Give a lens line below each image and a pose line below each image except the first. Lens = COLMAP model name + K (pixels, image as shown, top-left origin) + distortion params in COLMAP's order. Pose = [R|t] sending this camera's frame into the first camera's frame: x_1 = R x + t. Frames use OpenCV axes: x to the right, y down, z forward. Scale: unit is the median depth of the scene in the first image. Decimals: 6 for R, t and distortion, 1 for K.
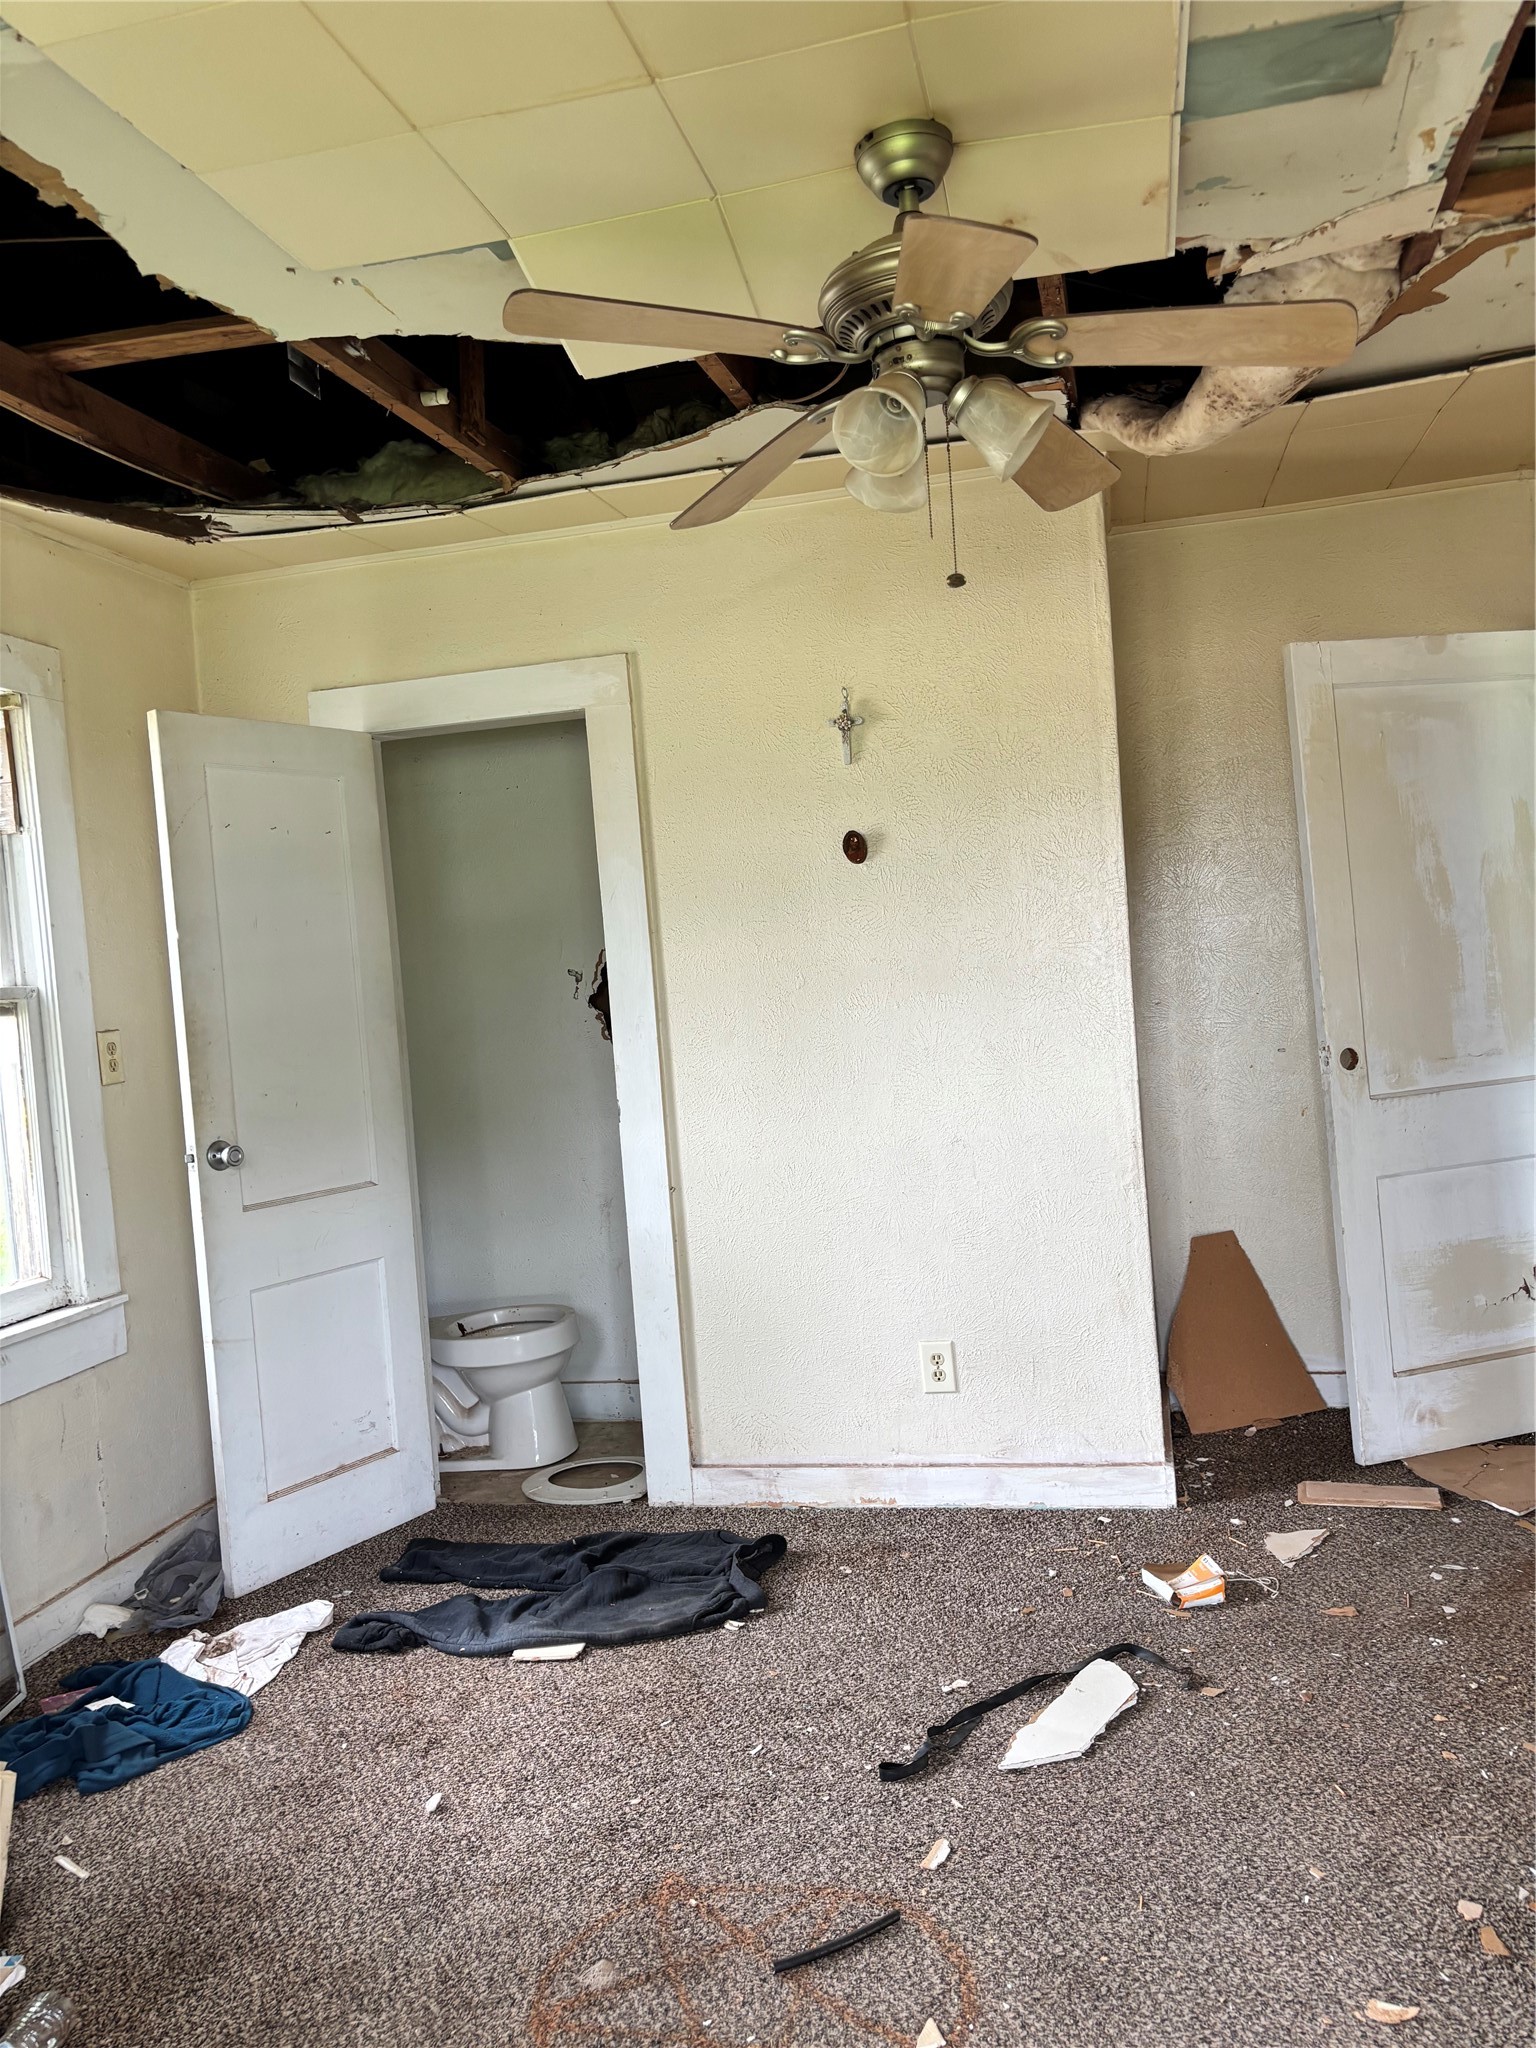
lens RADIAL K [[1554.1, 0, 780.8], [0, 1554.1, 1038.4], [0, 0, 1]] dist [0.048134, -0.054687]
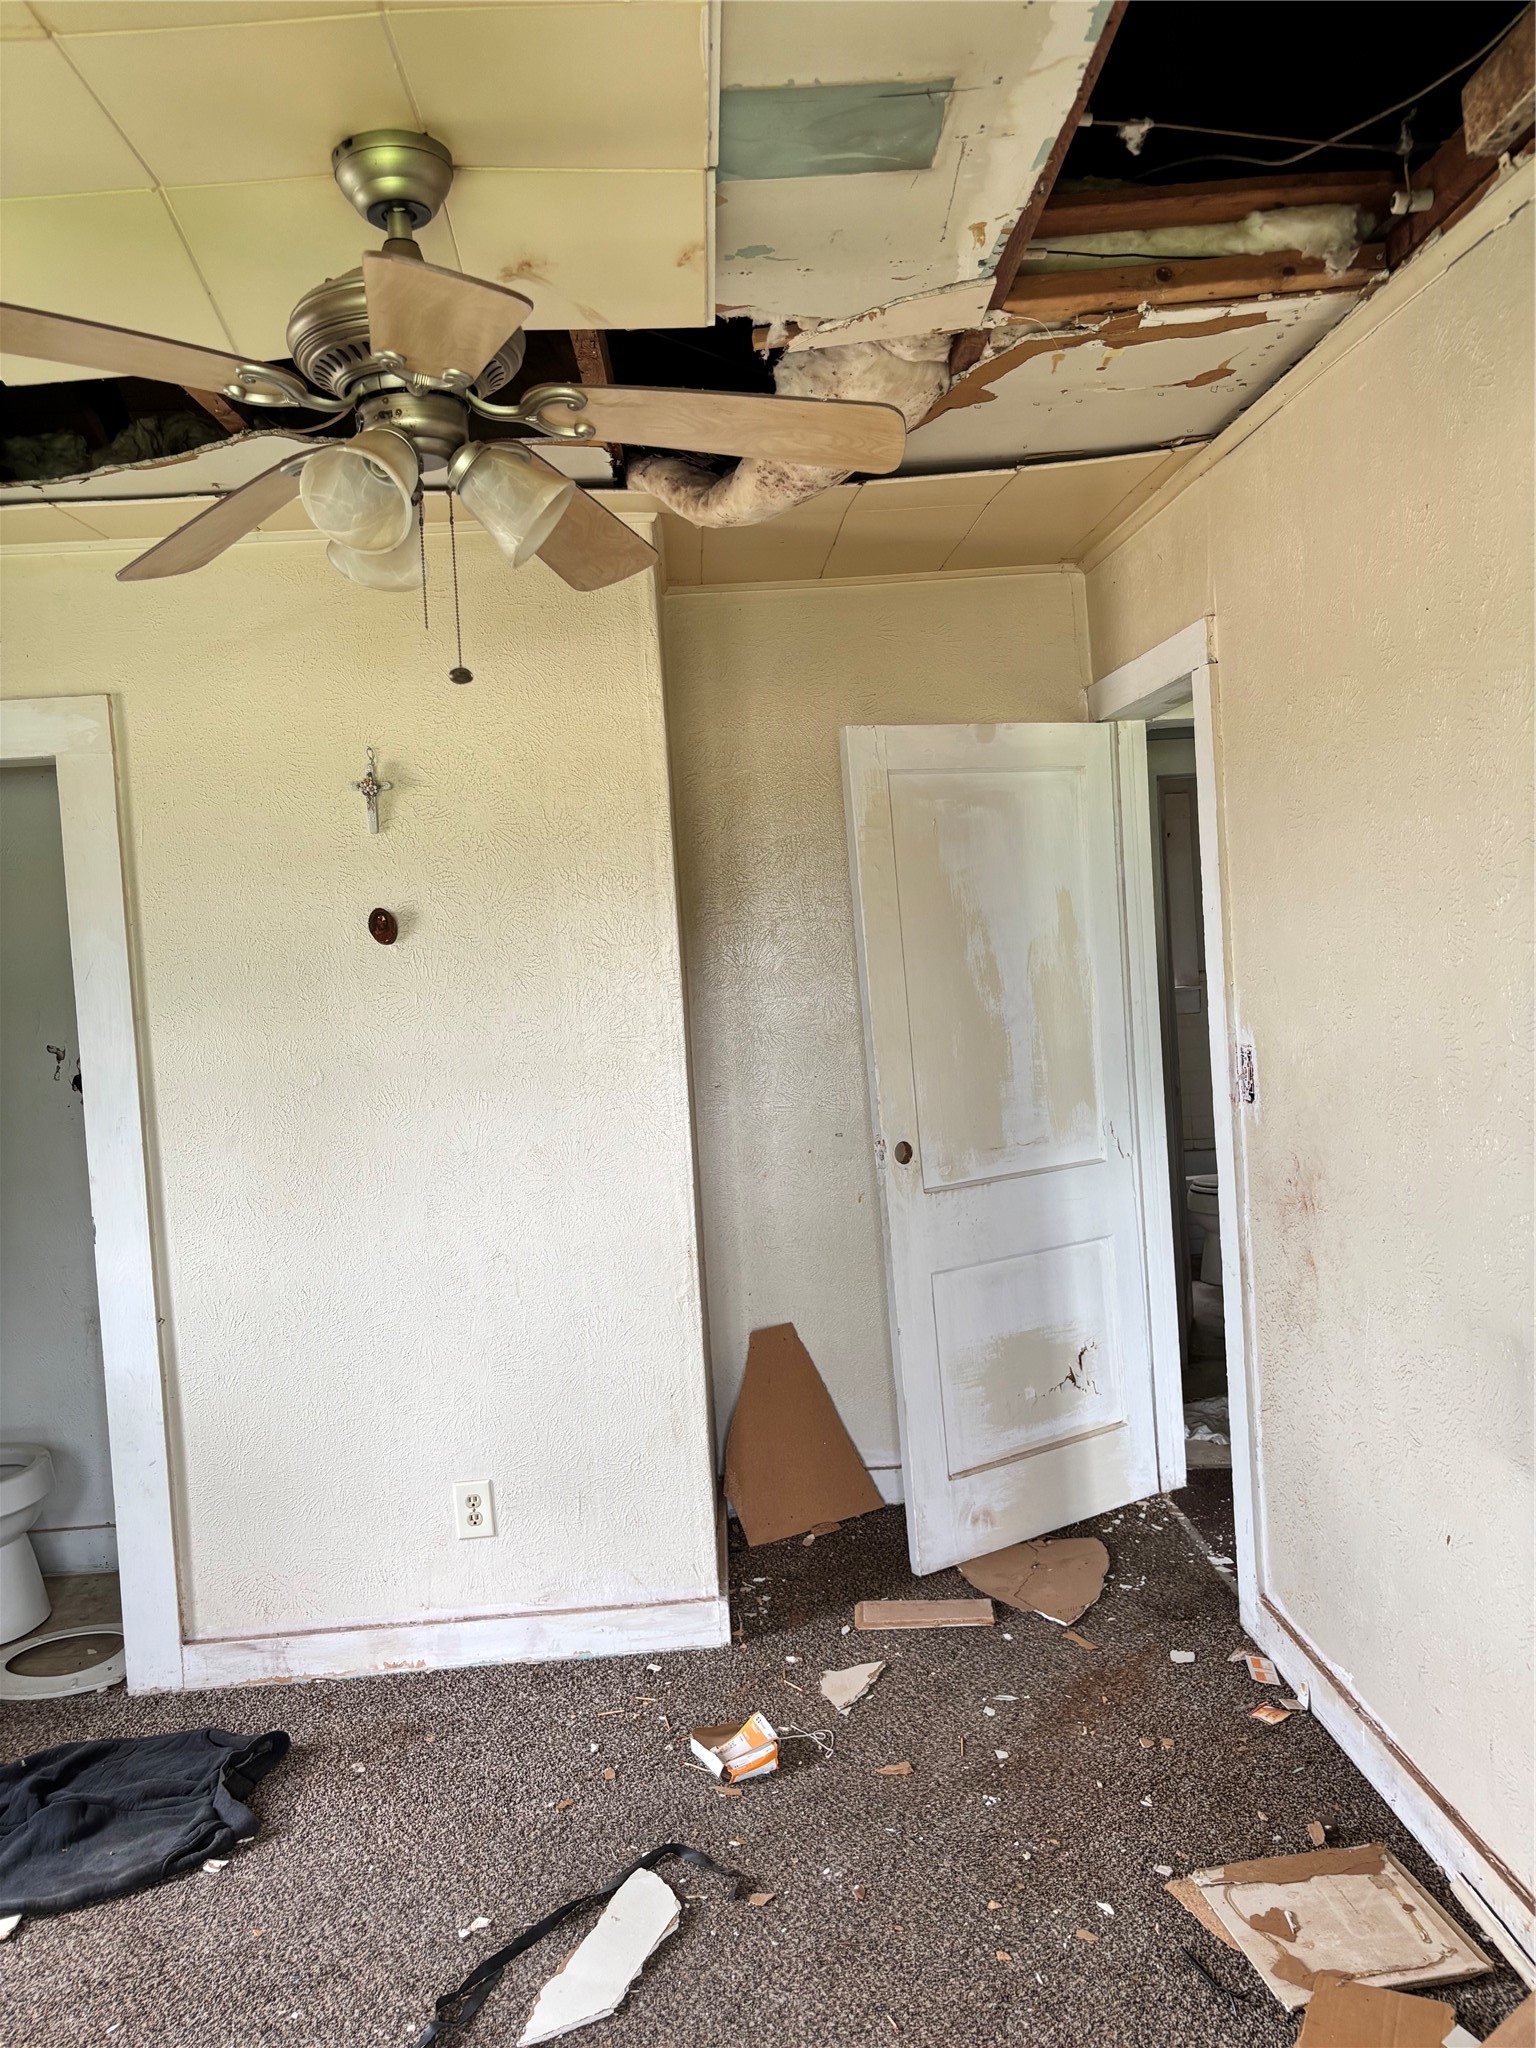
lens RADIAL K [[1554.1, 0, 756.4], [0, 1554.1, 1019.7], [0, 0, 1]] dist [0.048134, -0.054687]
pose [[0.968613, 0.004406, 0.248533, 0.037712], [0.000114, 0.999835, -0.018168, -0.060383], [-0.248572, 0.017626, 0.968453, 0.094961]]
